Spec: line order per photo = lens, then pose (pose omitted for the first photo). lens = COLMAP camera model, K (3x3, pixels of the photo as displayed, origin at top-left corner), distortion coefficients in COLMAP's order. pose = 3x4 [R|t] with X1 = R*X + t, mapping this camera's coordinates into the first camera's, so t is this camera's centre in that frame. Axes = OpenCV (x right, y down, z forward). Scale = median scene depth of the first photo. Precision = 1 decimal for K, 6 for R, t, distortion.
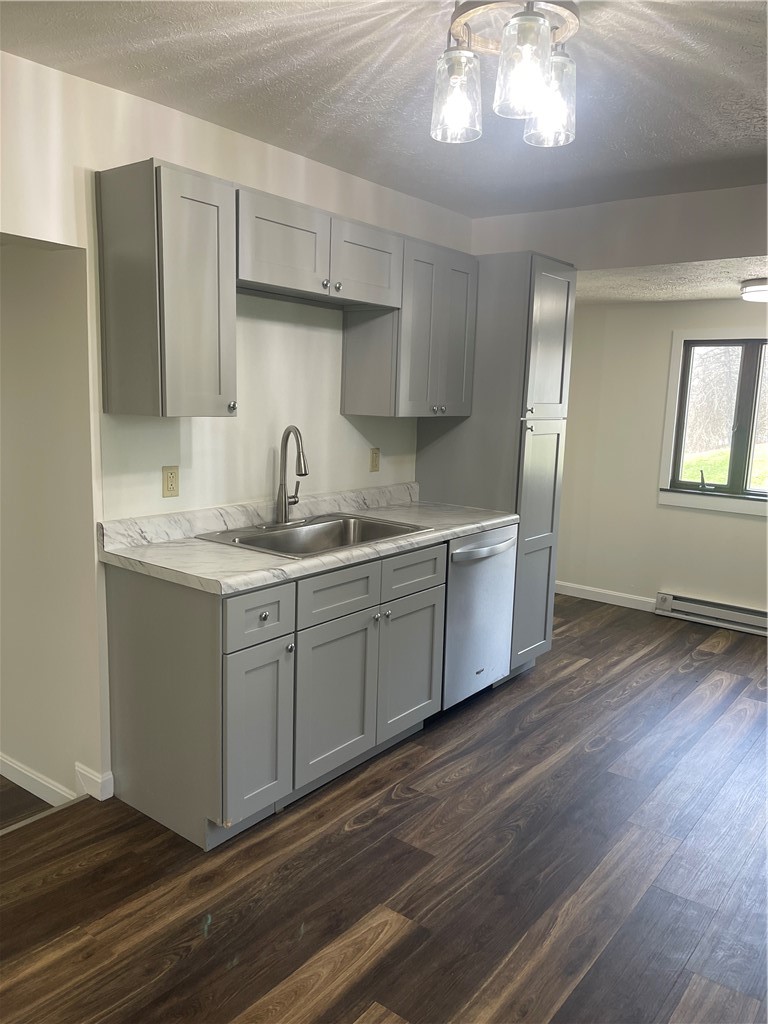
lens RADIAL K [[774.0, 0, 385.0], [0, 774.0, 519.8], [0, 0, 1]] dist [0.090125, -0.146437]
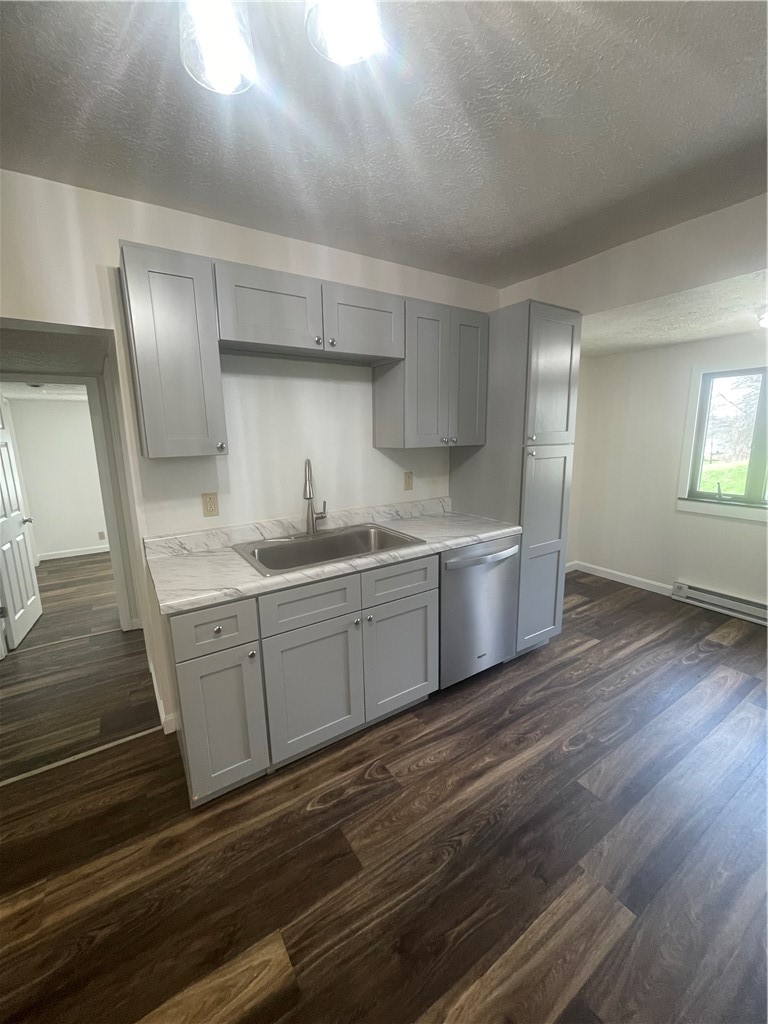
lens RADIAL K [[410.0, 0, 384.0], [0, 410.0, 512.0], [0, 0, 1]] dist [-0.002350, -0.000312]
pose [[0.943817, 0.014306, -0.330158, 0.219576], [-0.005950, 0.999636, 0.026309, -0.053542], [0.330414, -0.022866, 0.943559, 0.412422]]
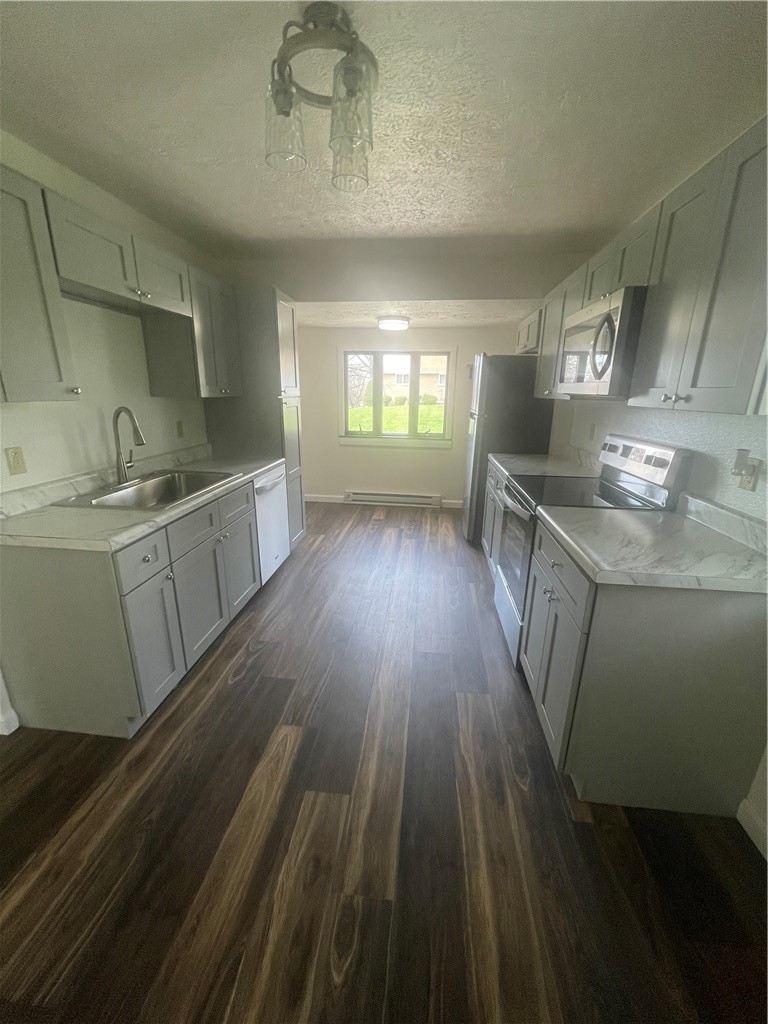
lens RADIAL K [[413.5, 0, 383.8], [0, 413.5, 512.4], [0, 0, 1]] dist [-0.001602, -0.000227]
pose [[0.851597, -0.166537, 0.497040, -0.120181], [0.096714, 0.981830, 0.163266, -0.019787], [-0.515198, -0.090966, 0.852230, 0.181795]]
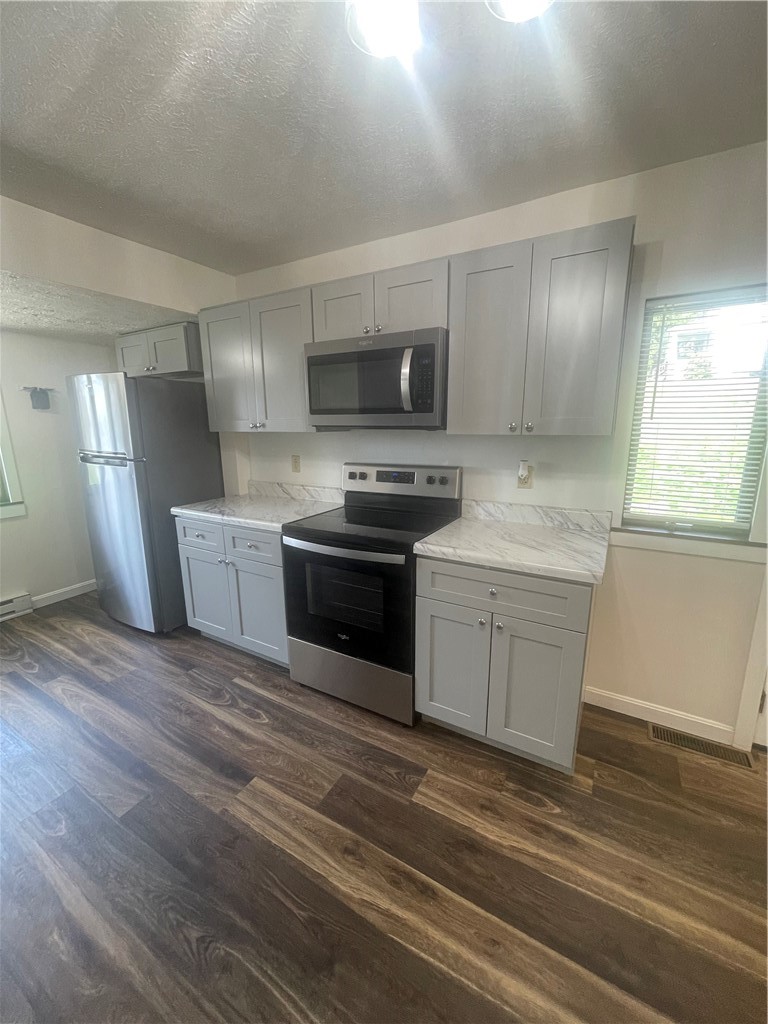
lens RADIAL K [[410.0, 0, 384.0], [0, 410.0, 512.0], [0, 0, 1]] dist [-0.002350, -0.000312]
pose [[-0.141125, -0.235527, 0.961567, -0.145851], [0.160869, 0.952923, 0.257020, -0.102822], [-0.976834, 0.190958, -0.096592, 0.680139]]
